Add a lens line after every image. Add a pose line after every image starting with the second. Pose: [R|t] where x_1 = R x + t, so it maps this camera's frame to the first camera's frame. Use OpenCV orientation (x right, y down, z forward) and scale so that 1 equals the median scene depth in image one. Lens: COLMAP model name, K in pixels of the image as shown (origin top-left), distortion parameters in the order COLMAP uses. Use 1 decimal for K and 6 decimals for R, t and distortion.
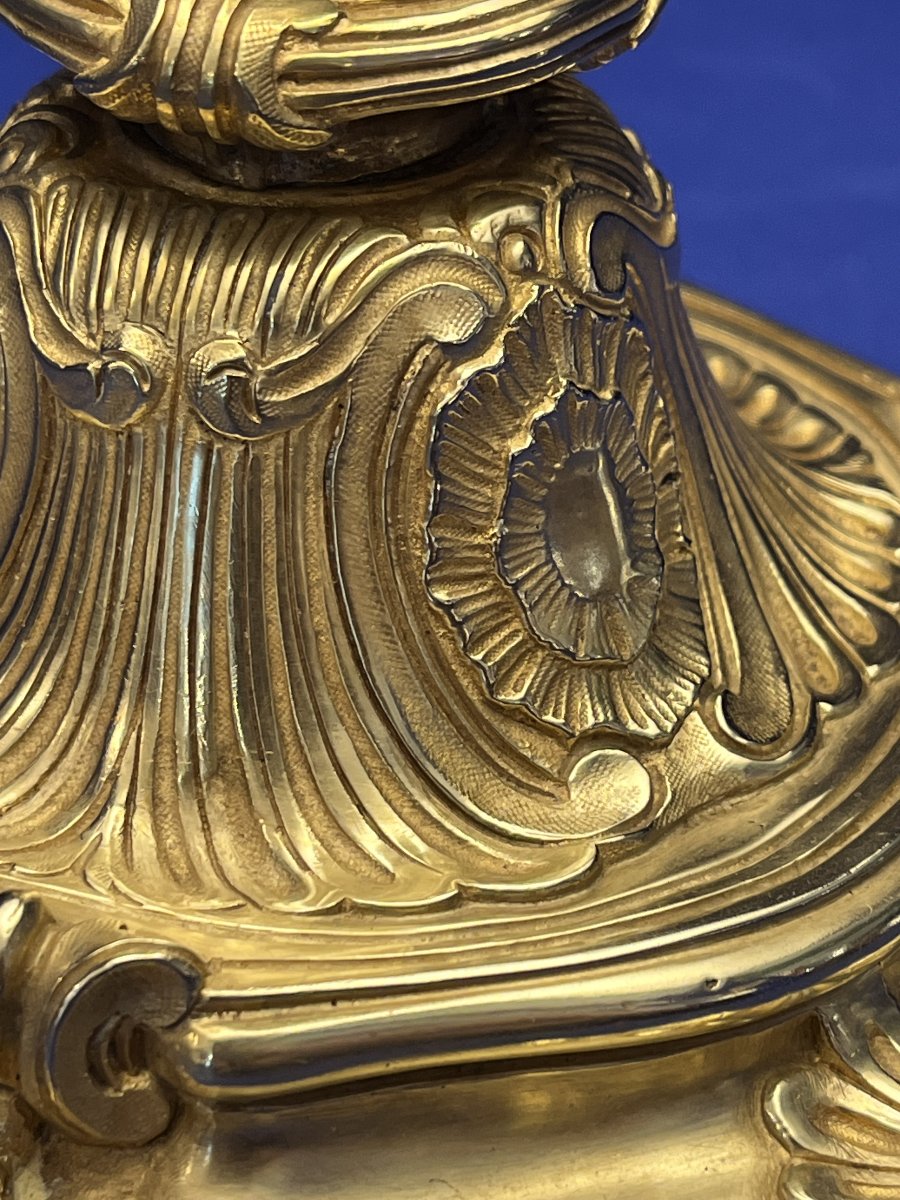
lens RADIAL K [[2600.3, 0, 450.0], [0, 2600.3, 600.0], [0, 0, 1]] dist [0.032367, 0.189931]
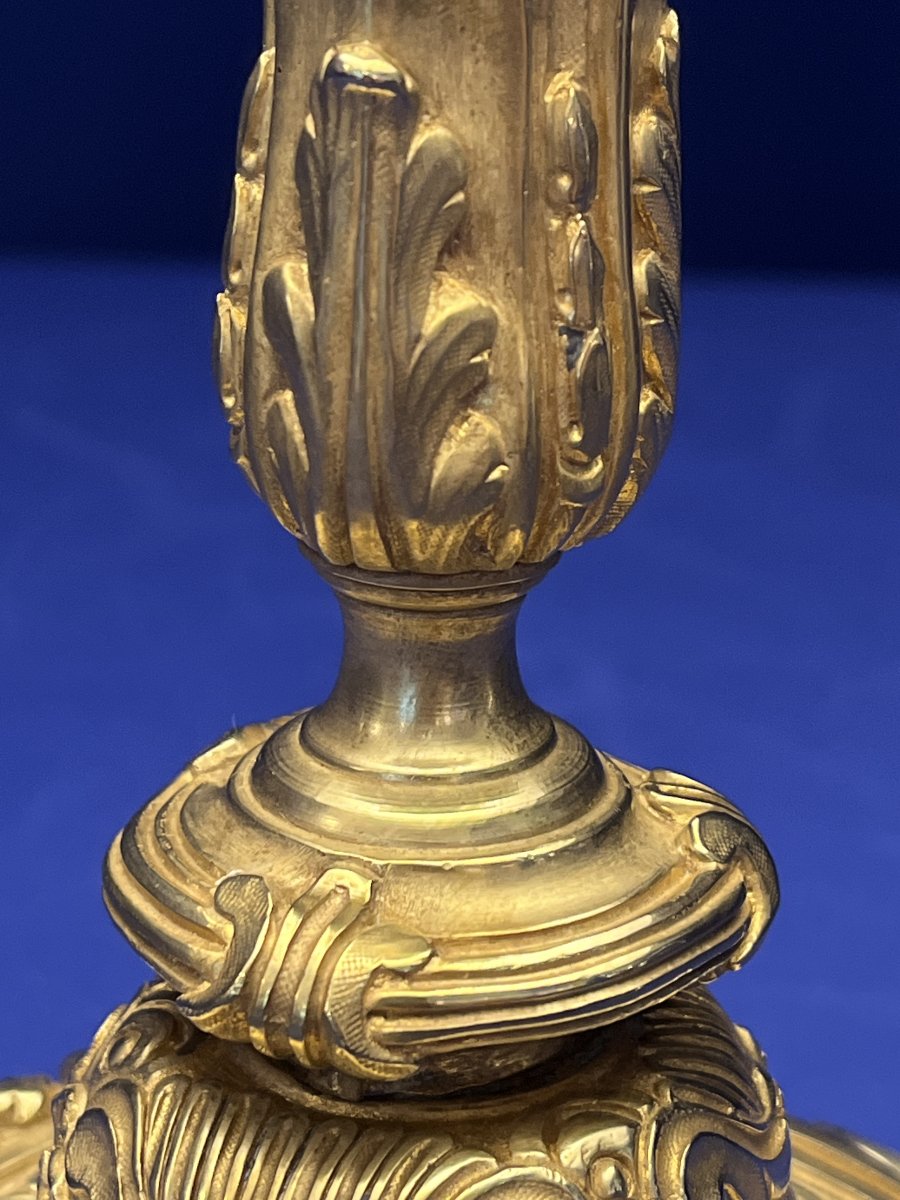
lens RADIAL K [[2600.3, 0, 450.0], [0, 2600.3, 600.0], [0, 0, 1]] dist [0.032367, 0.189931]
pose [[0.992537, 0.029215, -0.118393, 0.076376], [-0.054748, 0.974287, -0.218559, -0.125474], [0.108963, 0.223409, 0.968615, -0.025757]]
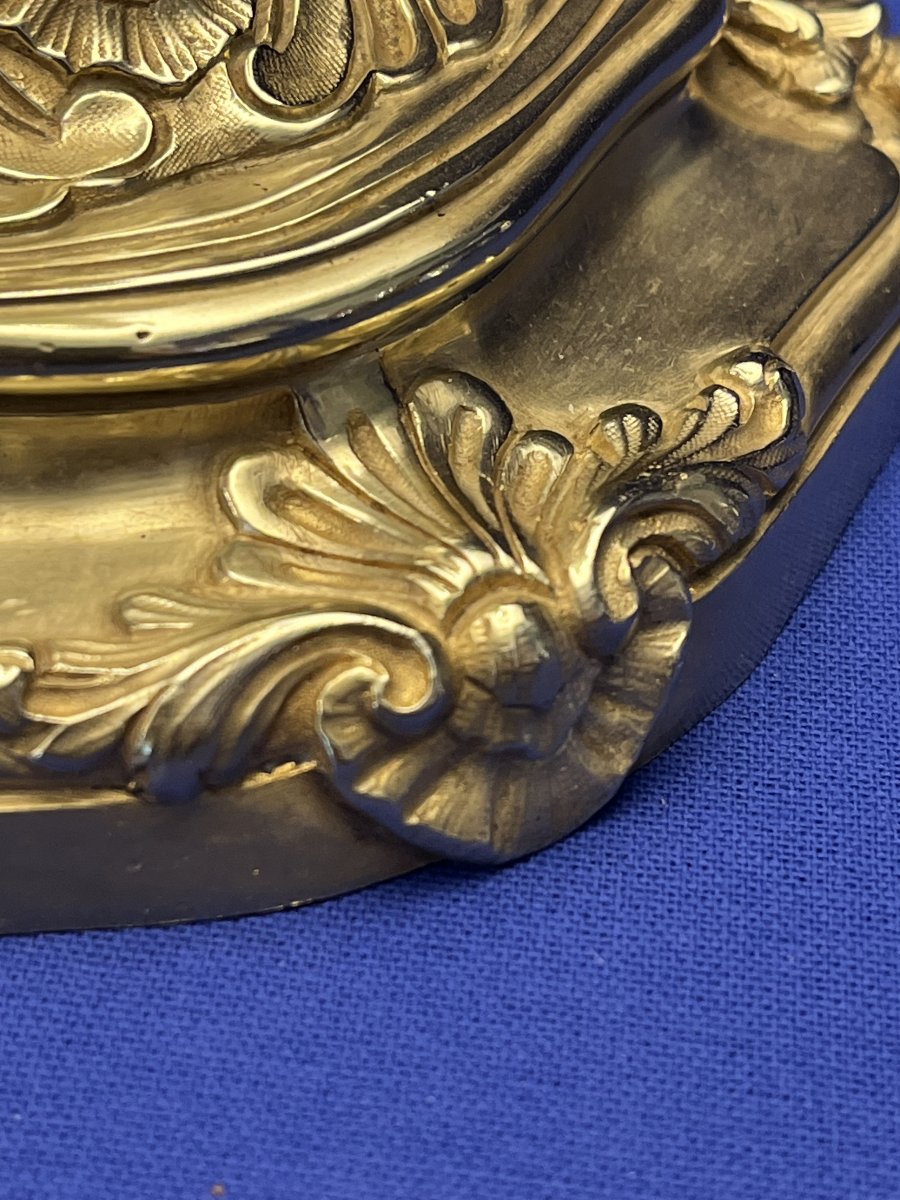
lens RADIAL K [[2600.3, 0, 450.0], [0, 2600.3, 600.0], [0, 0, 1]] dist [0.032367, 0.189931]
pose [[0.992966, 0.102604, -0.059089, 0.264197], [-0.091174, 0.980992, 0.171295, 0.068035], [0.075542, -0.164703, 0.983446, 0.074856]]
